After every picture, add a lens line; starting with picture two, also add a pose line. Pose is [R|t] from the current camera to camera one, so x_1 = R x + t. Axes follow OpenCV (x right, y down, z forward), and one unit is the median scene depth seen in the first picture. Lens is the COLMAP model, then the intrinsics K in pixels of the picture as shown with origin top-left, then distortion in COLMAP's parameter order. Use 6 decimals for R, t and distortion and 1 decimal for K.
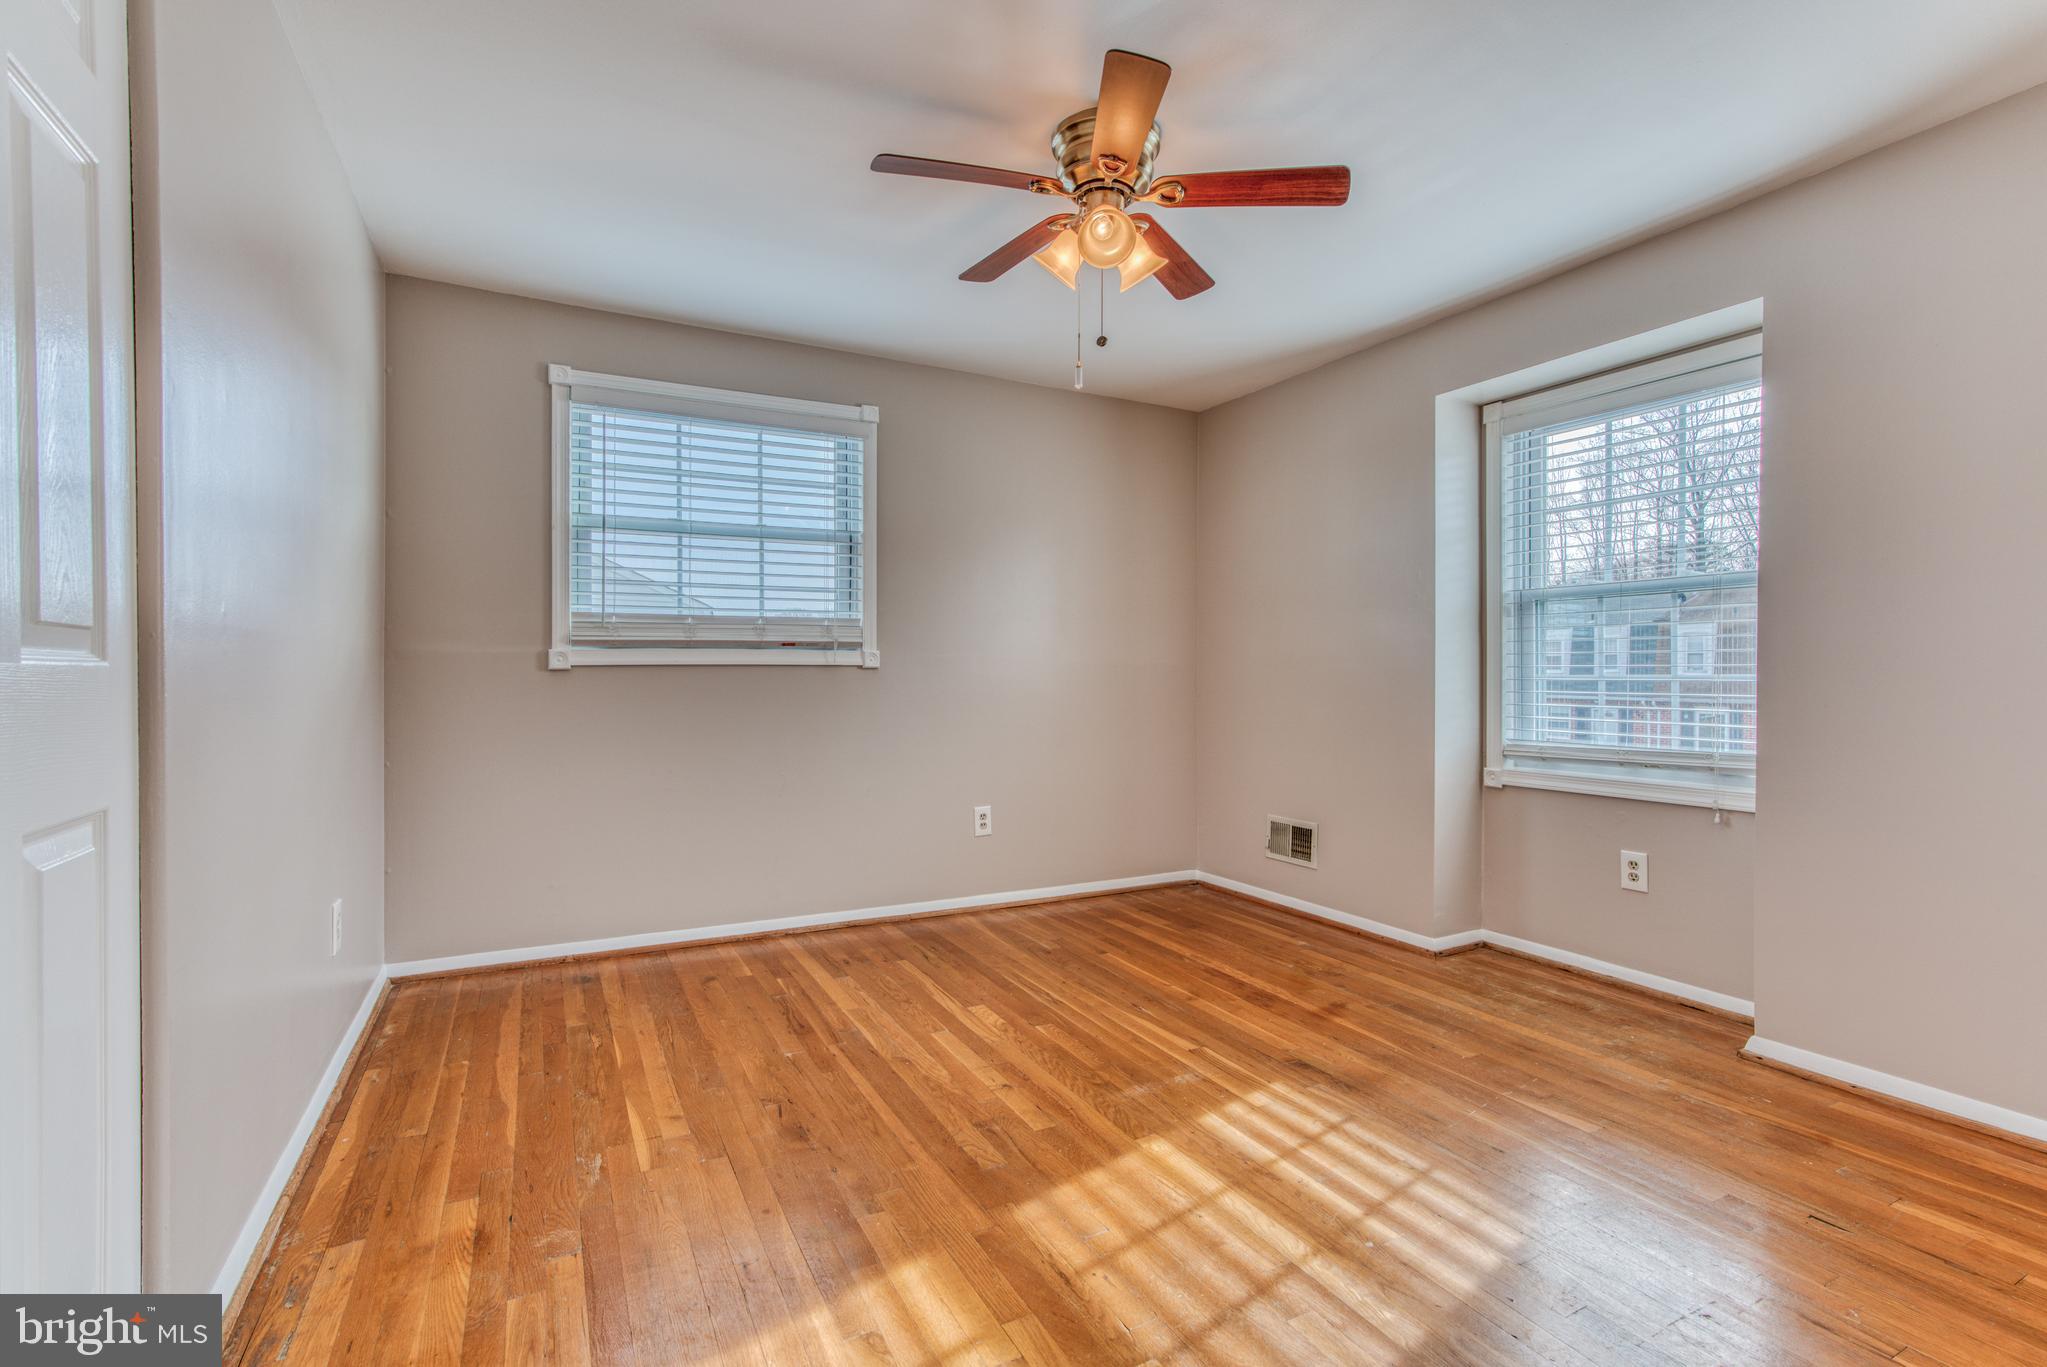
lens RADIAL K [[918.6, 0, 990.1], [0, 918.6, 676.9], [0, 0, 1]] dist [-0.015698, 0.013126]
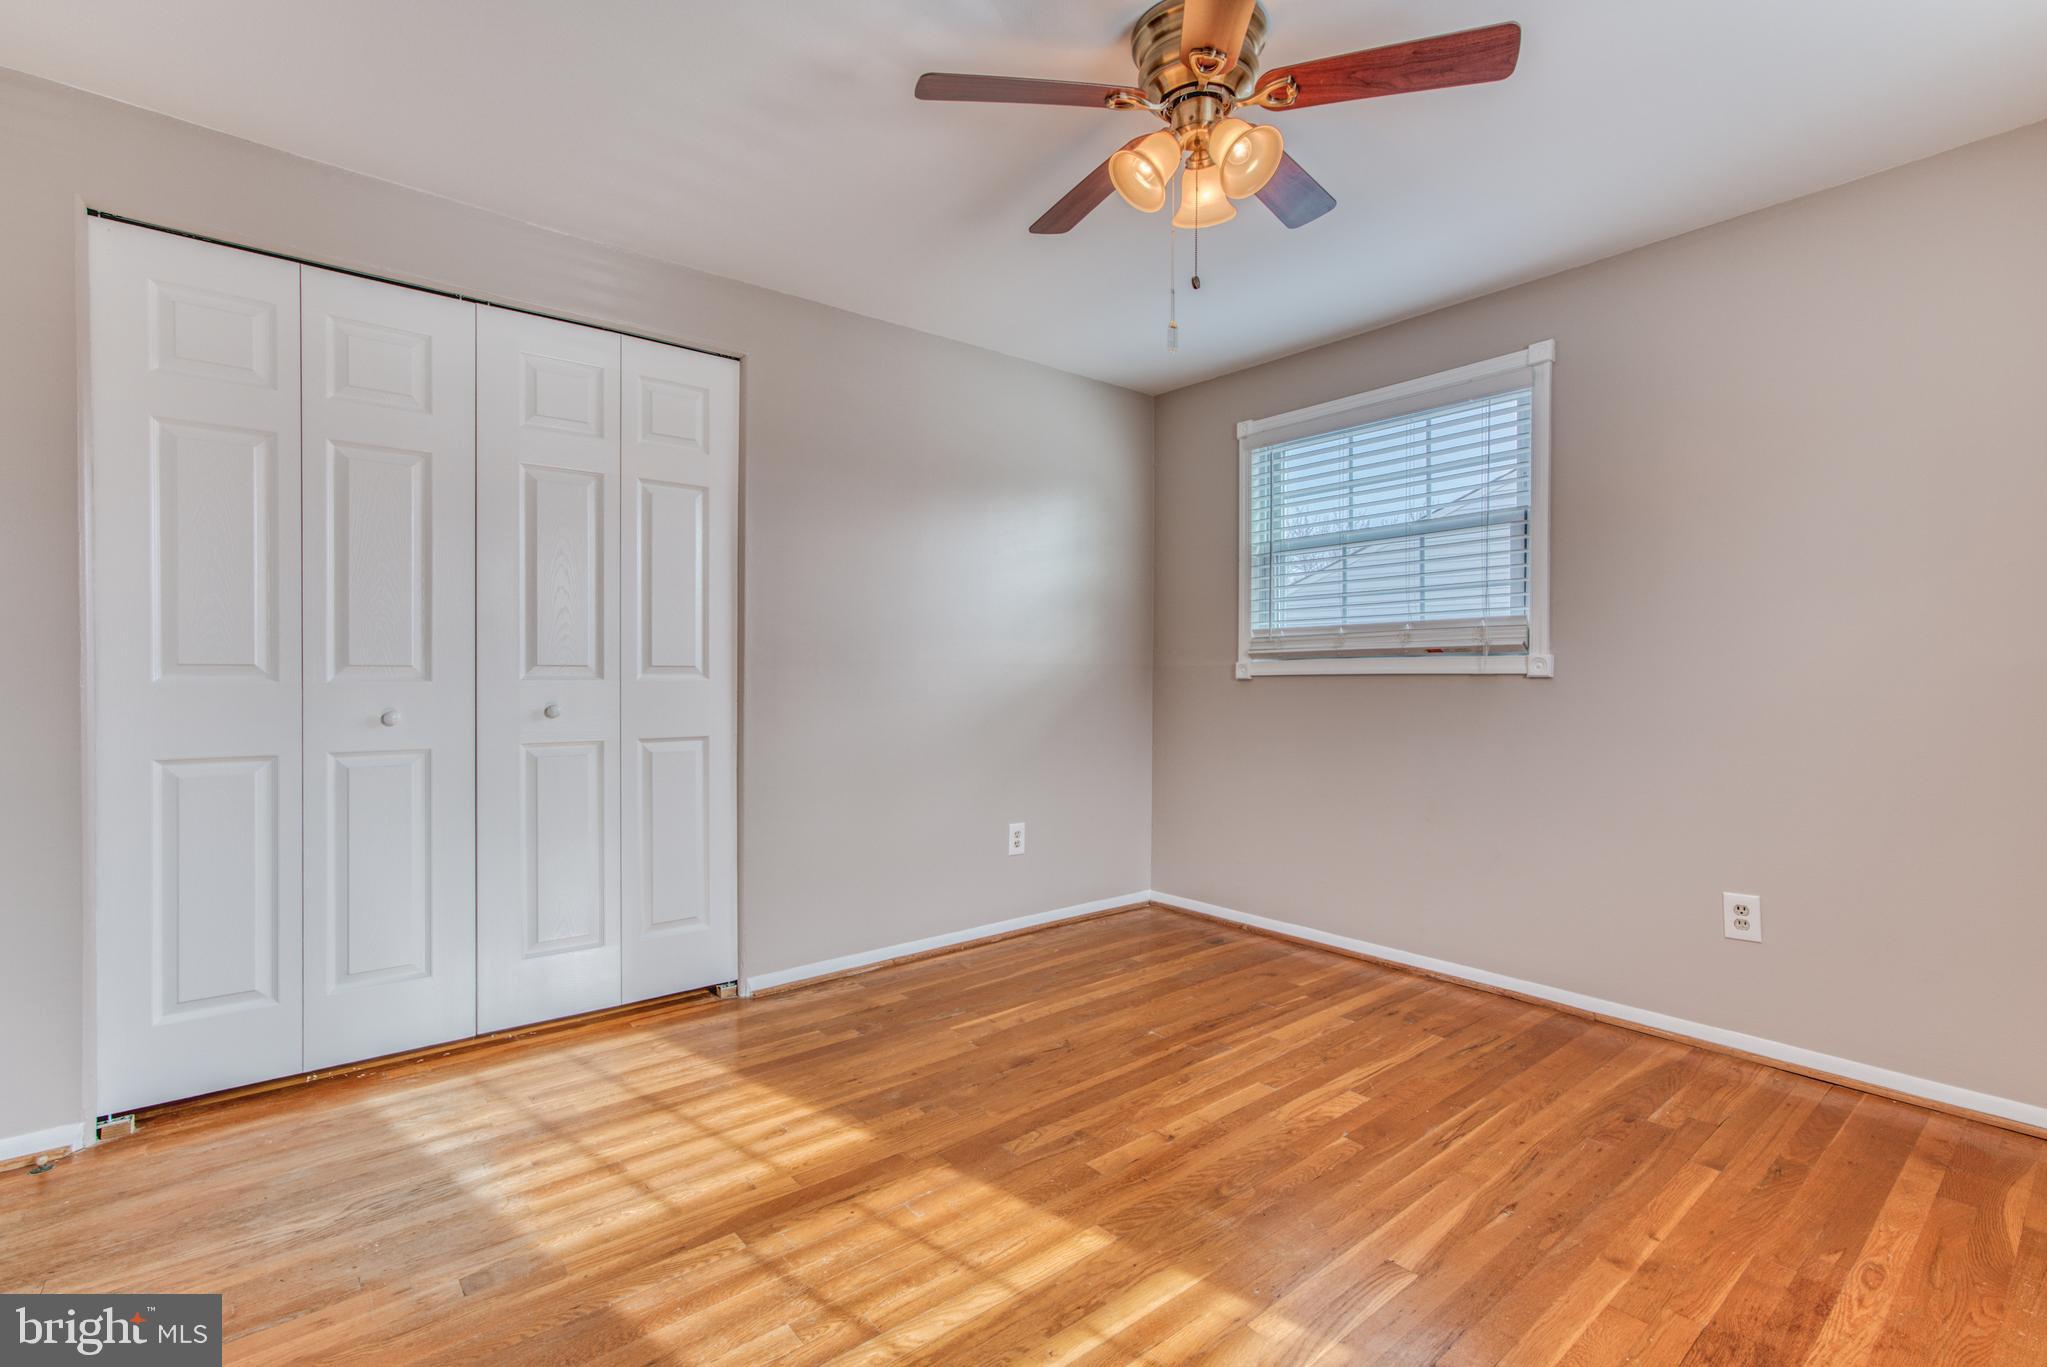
lens RADIAL K [[918.6, 0, 1021.0], [0, 918.6, 679.3], [0, 0, 1]] dist [-0.015698, 0.013126]
pose [[0.219272, 0.001800, -0.975662, 0.657295], [-0.002951, 0.999995, 0.001182, -0.008976], [0.975659, 0.002620, 0.219276, 0.488855]]
